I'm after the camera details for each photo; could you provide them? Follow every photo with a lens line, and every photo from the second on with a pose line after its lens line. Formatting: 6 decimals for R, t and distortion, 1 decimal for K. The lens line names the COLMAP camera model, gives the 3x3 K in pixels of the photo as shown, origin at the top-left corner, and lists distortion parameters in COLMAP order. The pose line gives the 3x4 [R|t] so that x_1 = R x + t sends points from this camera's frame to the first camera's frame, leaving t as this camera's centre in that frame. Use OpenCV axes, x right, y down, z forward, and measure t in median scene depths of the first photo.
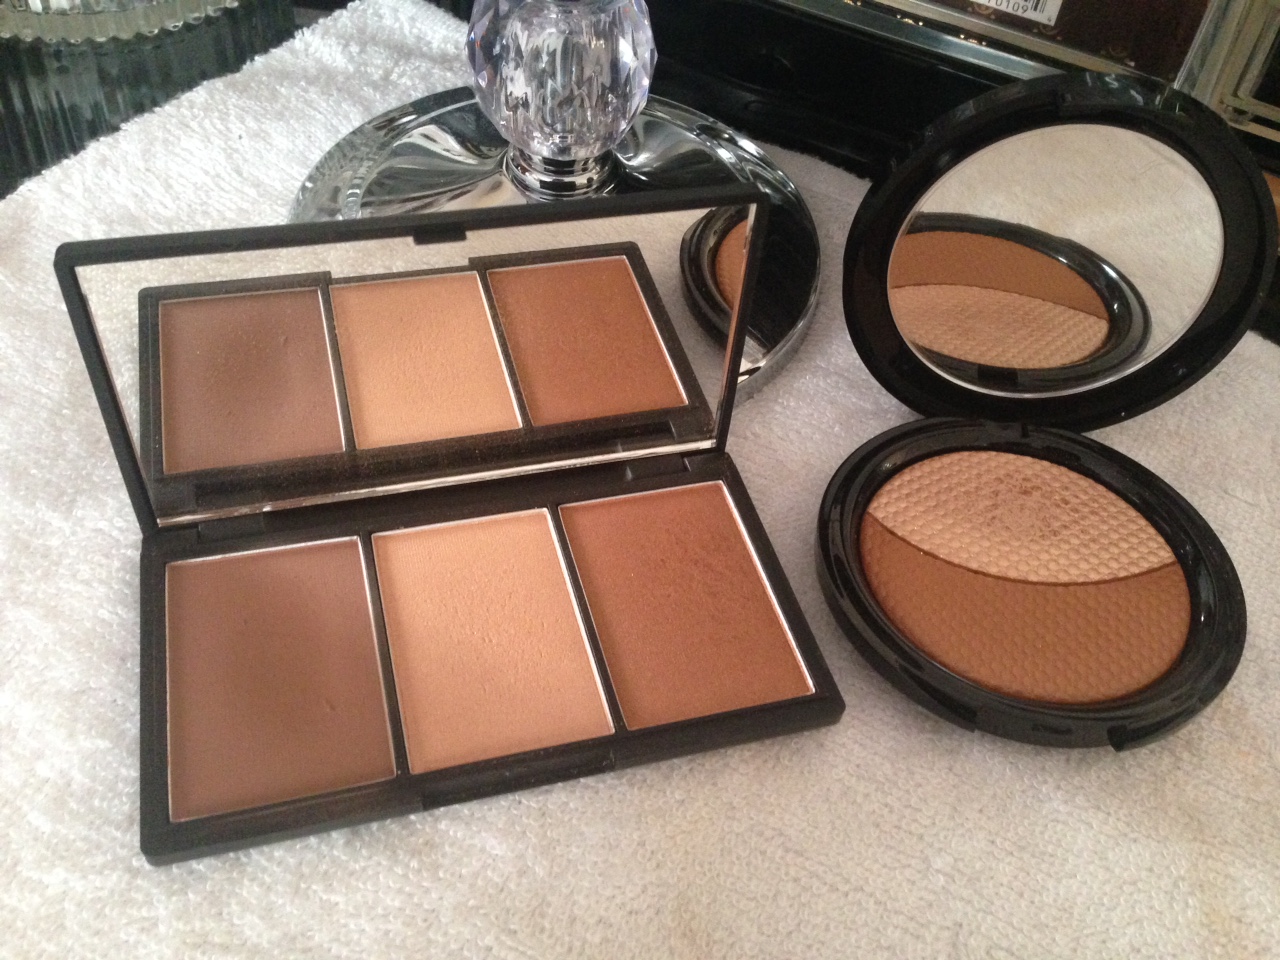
lens RADIAL K [[1215.6, 0, 640.0], [0, 1215.6, 478.1], [0, 0, 1]] dist [0.153970, -0.245903]
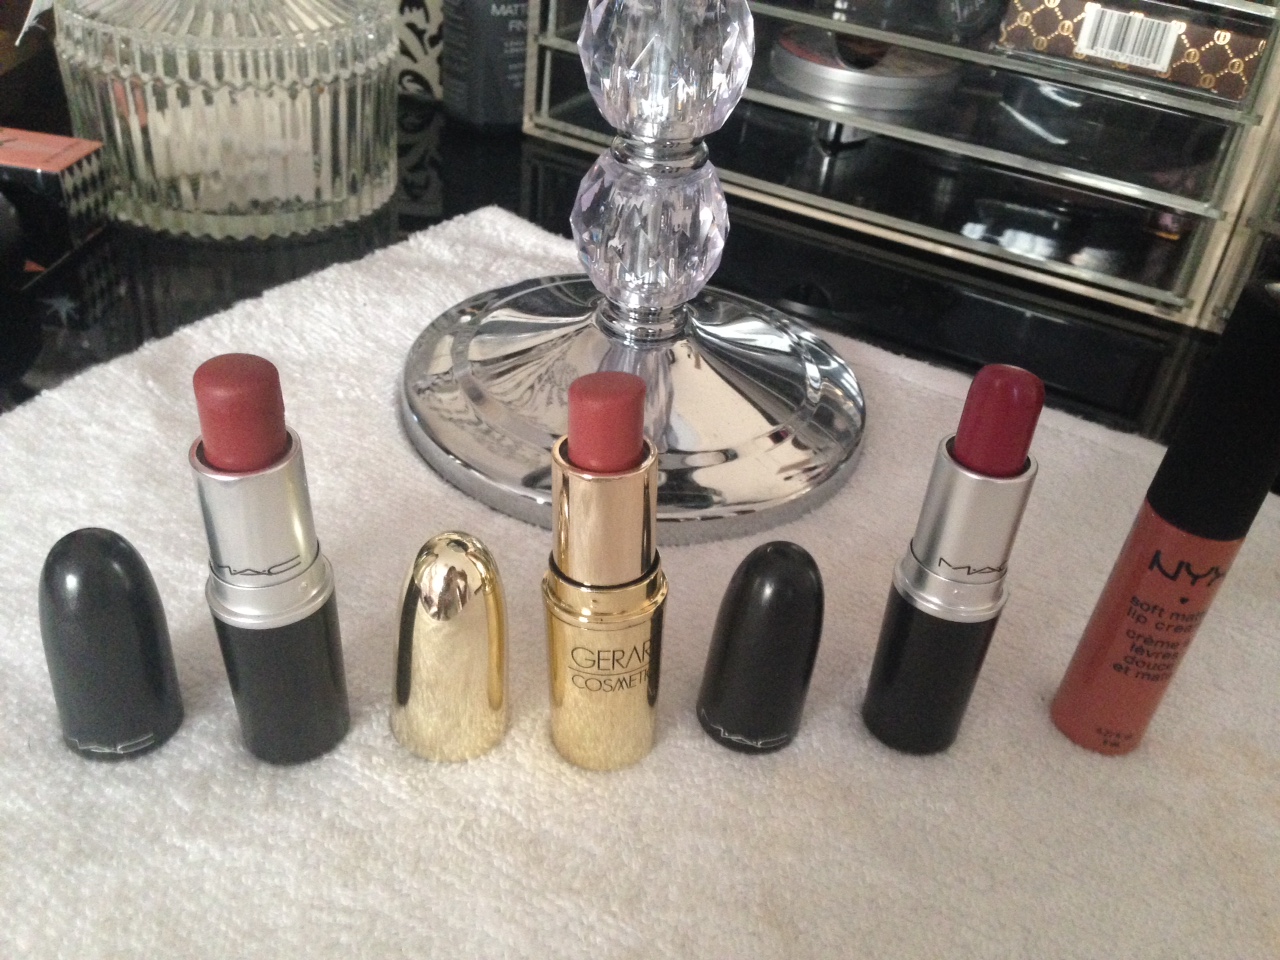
lens RADIAL K [[1215.6, 0, 640.0], [0, 1215.6, 478.1], [0, 0, 1]] dist [0.153970, -0.245903]
pose [[0.999669, 0.025357, -0.004261, -0.052583], [-0.025623, 0.968577, -0.247389, 0.164398], [-0.002146, 0.247416, 0.968907, -0.085051]]
